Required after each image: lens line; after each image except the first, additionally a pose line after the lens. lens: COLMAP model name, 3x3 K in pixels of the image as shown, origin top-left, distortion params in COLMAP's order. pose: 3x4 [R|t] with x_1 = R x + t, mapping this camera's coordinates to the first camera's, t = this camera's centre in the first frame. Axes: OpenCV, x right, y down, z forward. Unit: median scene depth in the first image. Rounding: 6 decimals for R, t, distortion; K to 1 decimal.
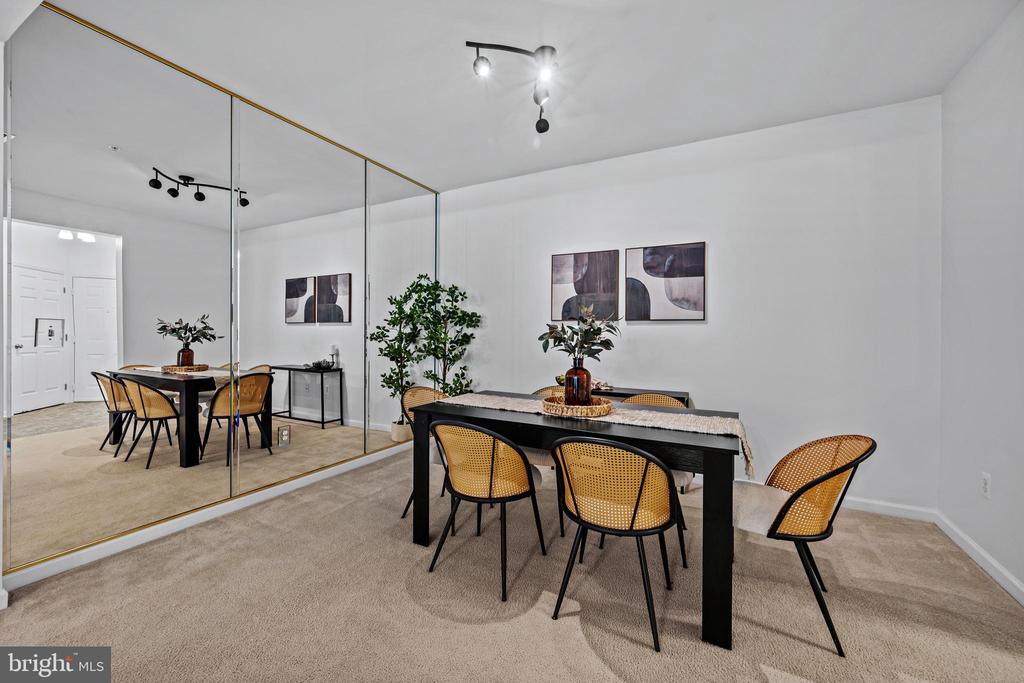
lens RADIAL K [[409.0, 0, 504.6], [0, 409.0, 334.1], [0, 0, 1]] dist [0.002920, -0.002784]
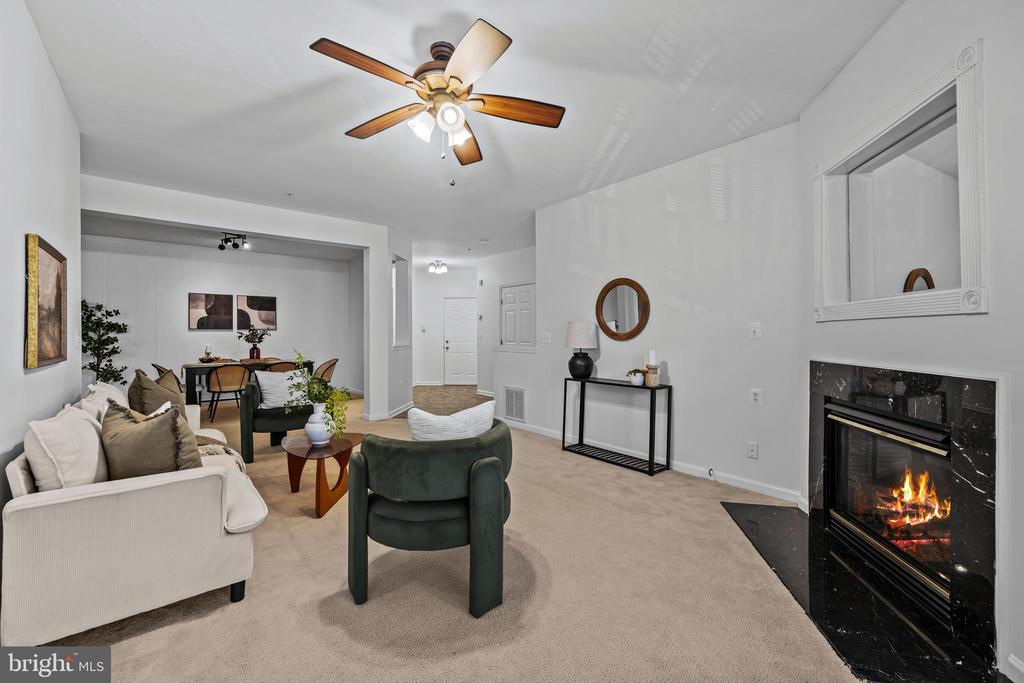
lens RADIAL K [[409.0, 0, 512.7], [0, 409.0, 335.0], [0, 0, 1]] dist [0.002920, -0.002784]
pose [[0.360583, -0.009183, 0.932682, -1.142116], [0.014447, 0.999887, 0.004259, 0.006922], [-0.932615, 0.011938, 0.360674, -1.061078]]
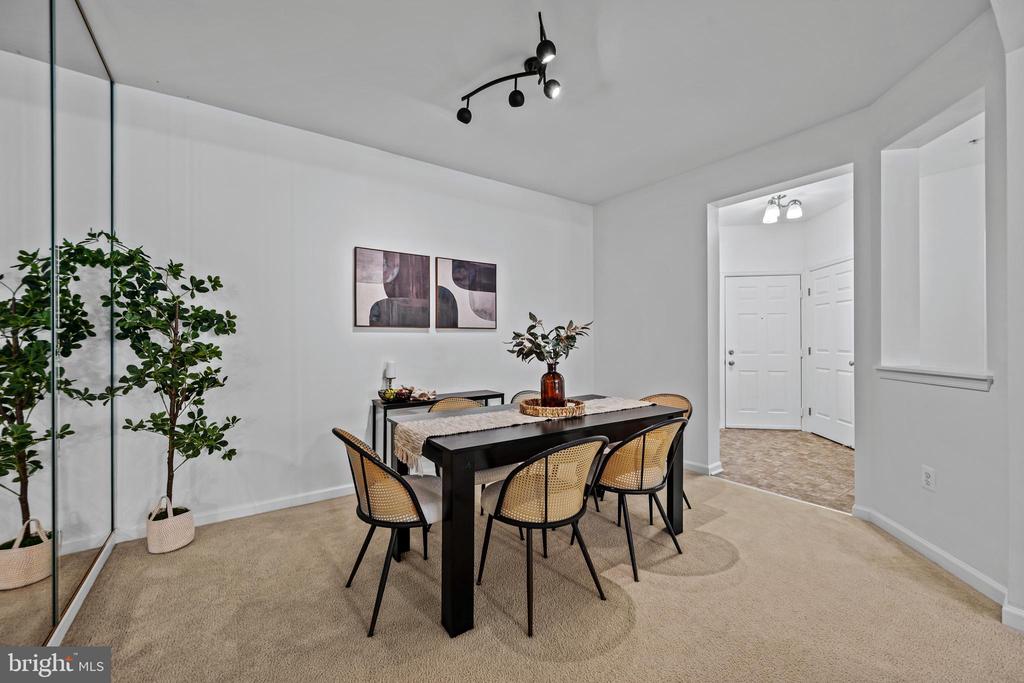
lens RADIAL K [[409.0, 0, 514.1], [0, 409.0, 339.6], [0, 0, 1]] dist [0.002920, -0.002784]
pose [[0.435682, -0.009416, 0.900051, -0.528106], [0.010796, 0.999928, 0.005235, -0.007520], [-0.900036, 0.007436, 0.435753, 0.385828]]
